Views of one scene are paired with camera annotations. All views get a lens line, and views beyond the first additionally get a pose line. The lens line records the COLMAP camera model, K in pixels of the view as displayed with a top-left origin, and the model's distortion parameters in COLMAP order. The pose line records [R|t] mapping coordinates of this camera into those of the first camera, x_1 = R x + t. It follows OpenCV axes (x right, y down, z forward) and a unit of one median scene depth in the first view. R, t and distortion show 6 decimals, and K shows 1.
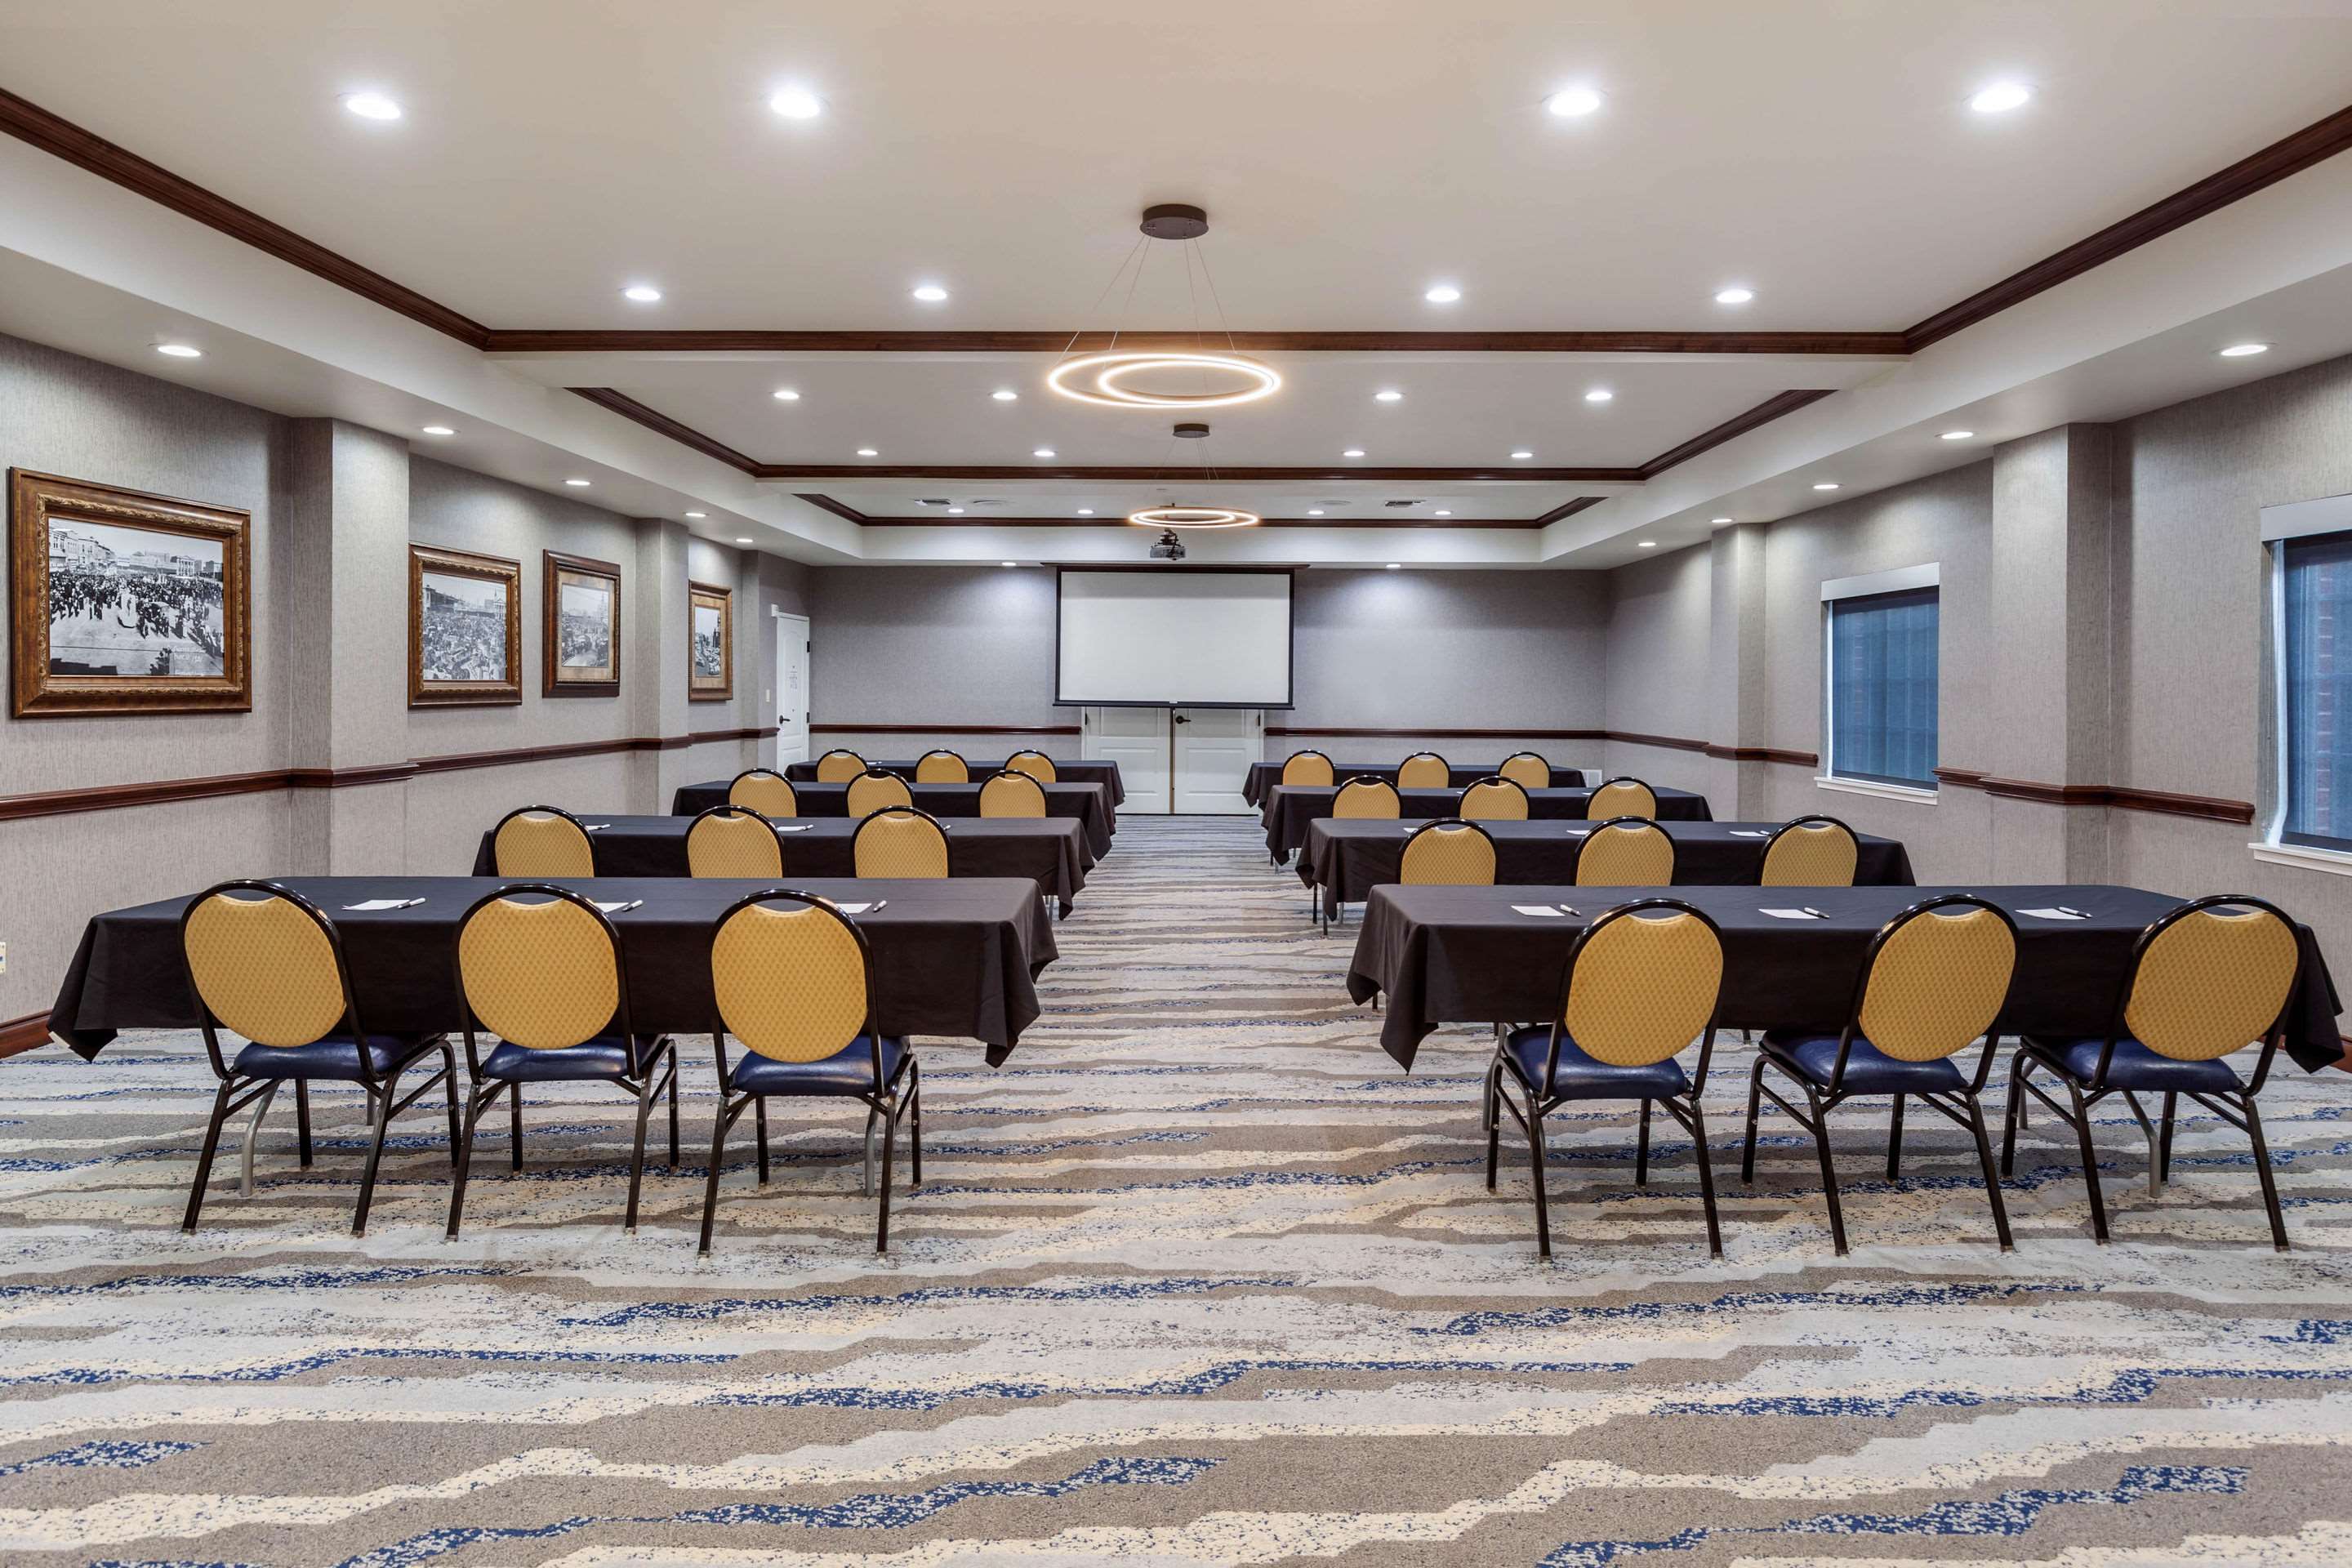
lens RADIAL K [[1502.1, 0, 1179.7], [0, 1502.1, 784.4], [0, 0, 1]] dist [0.006305, 0.000895]
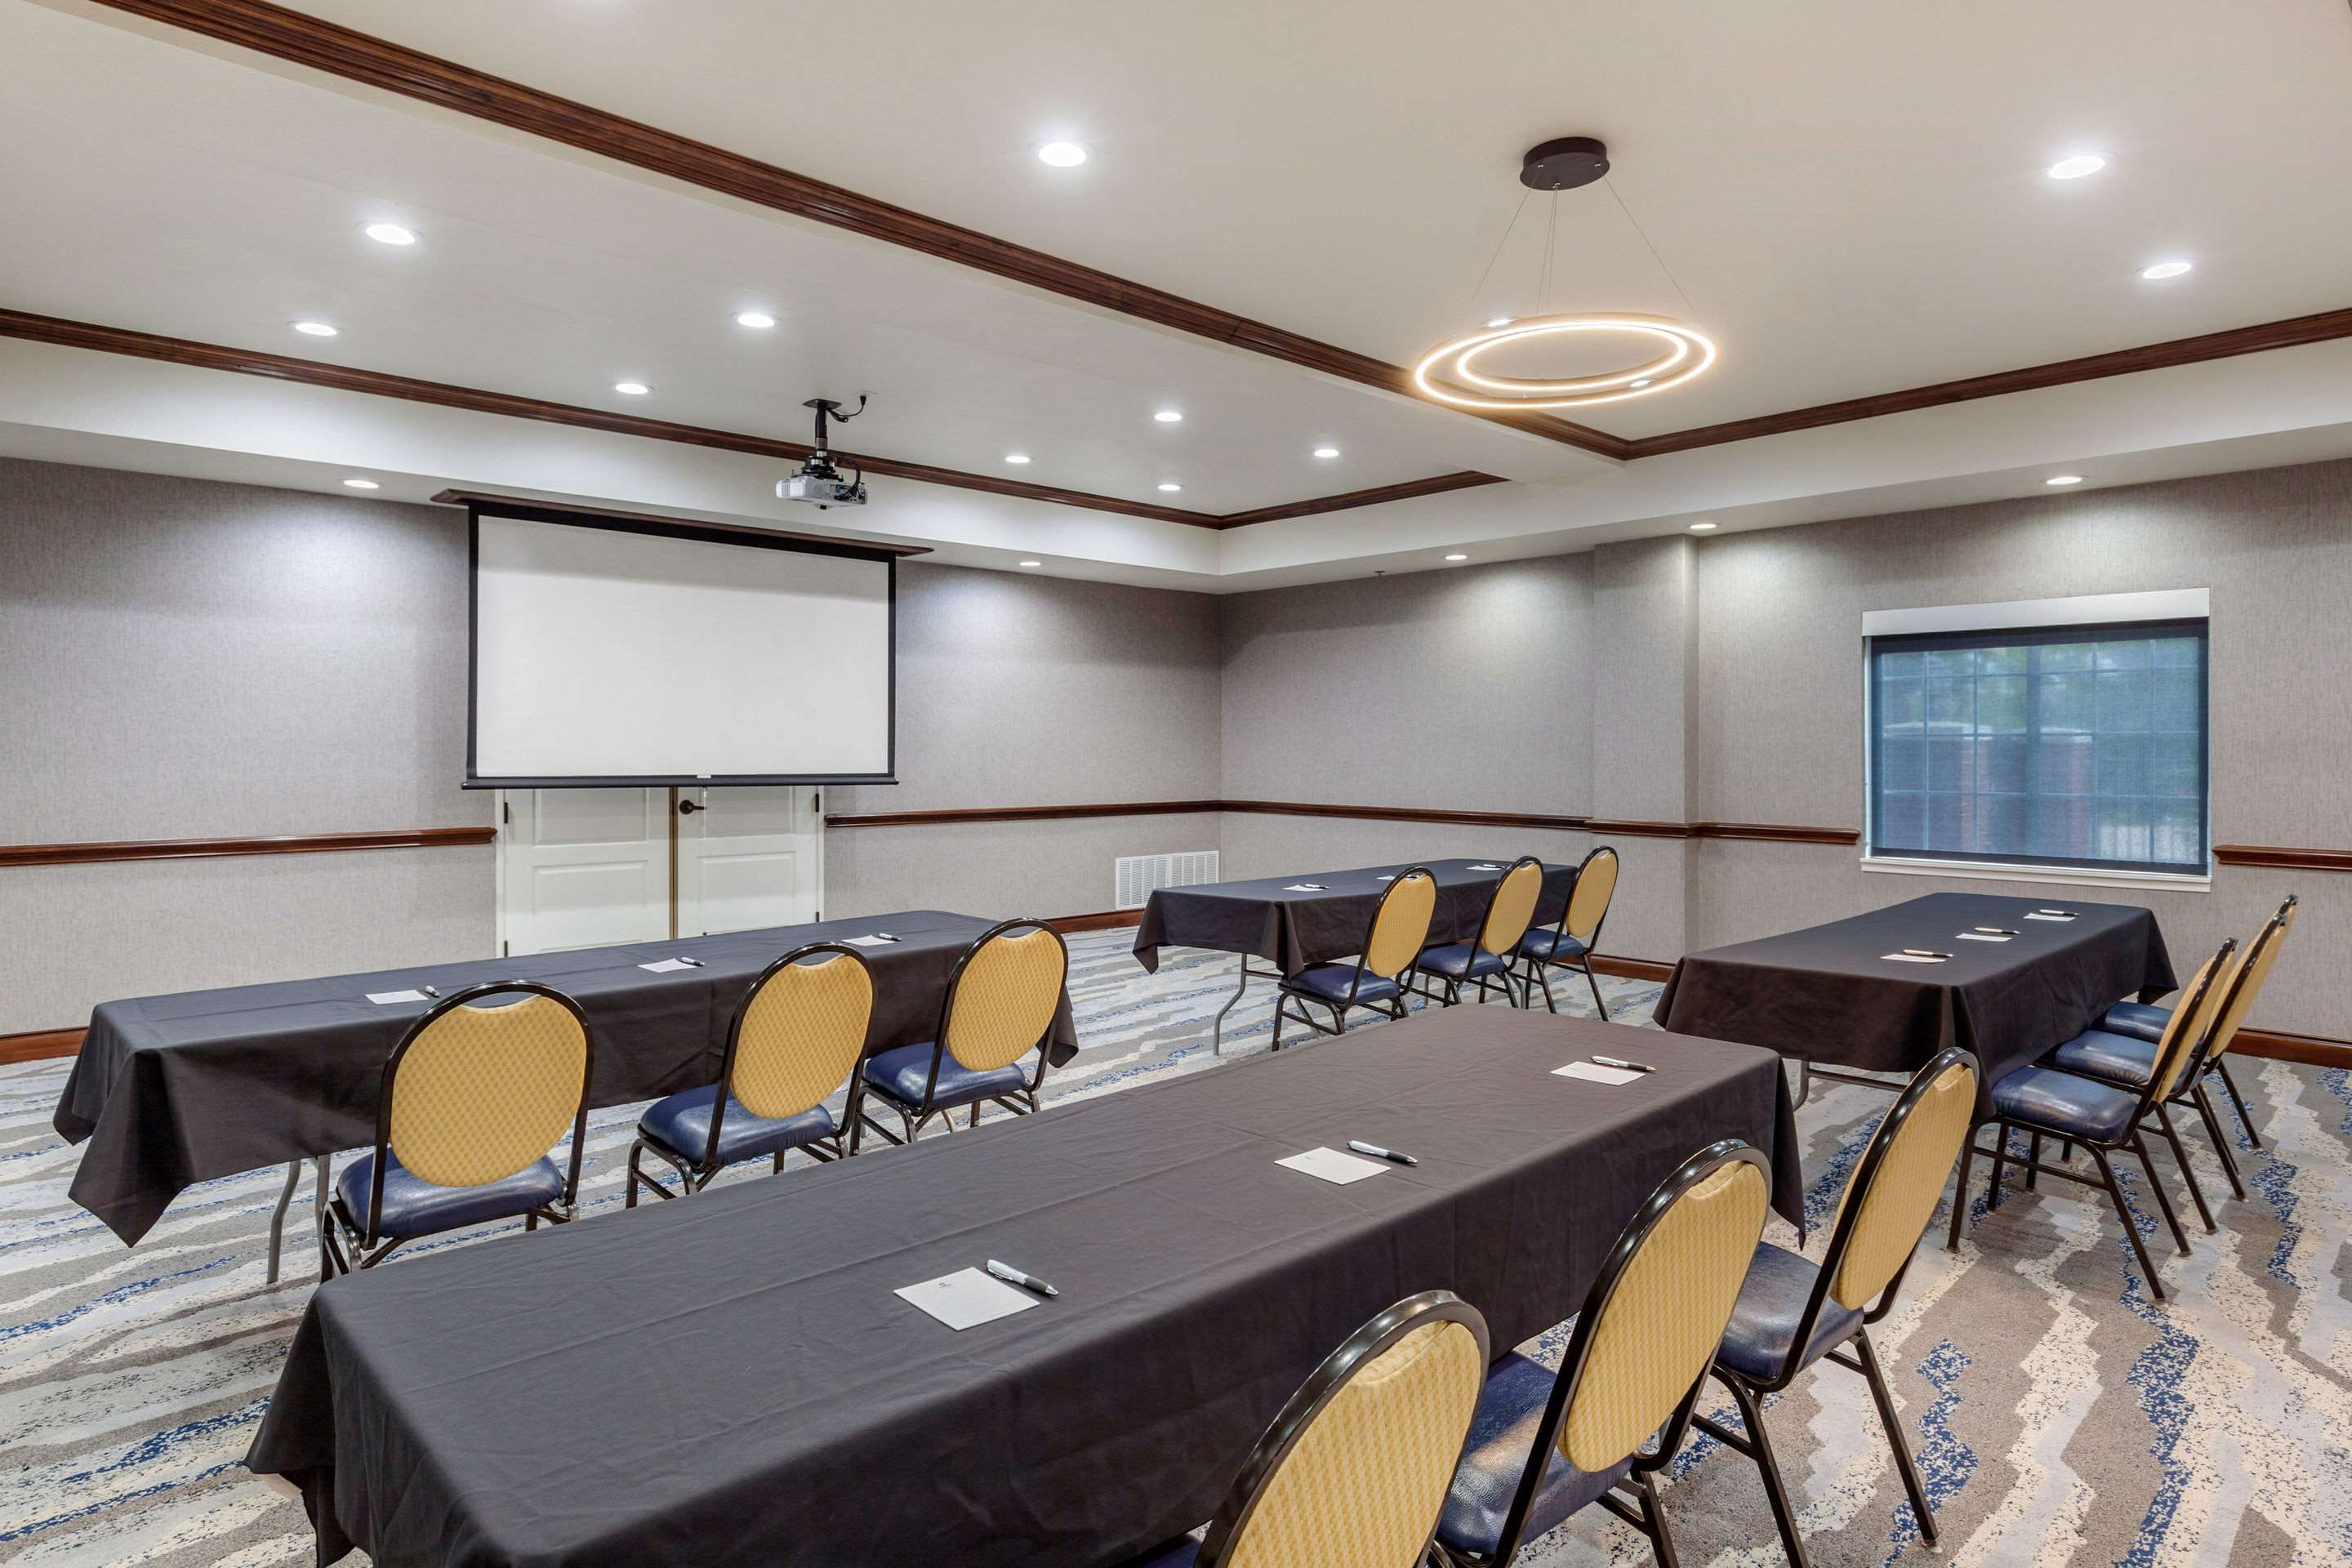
lens RADIAL K [[1502.1, 0, 1174.6], [0, 1502.1, 776.2], [0, 0, 1]] dist [0.006305, 0.000895]
pose [[0.699101, -0.015395, 0.714857, -0.514321], [0.049983, 0.998375, -0.027381, -0.057792], [-0.713274, 0.054872, 0.698734, 0.920189]]
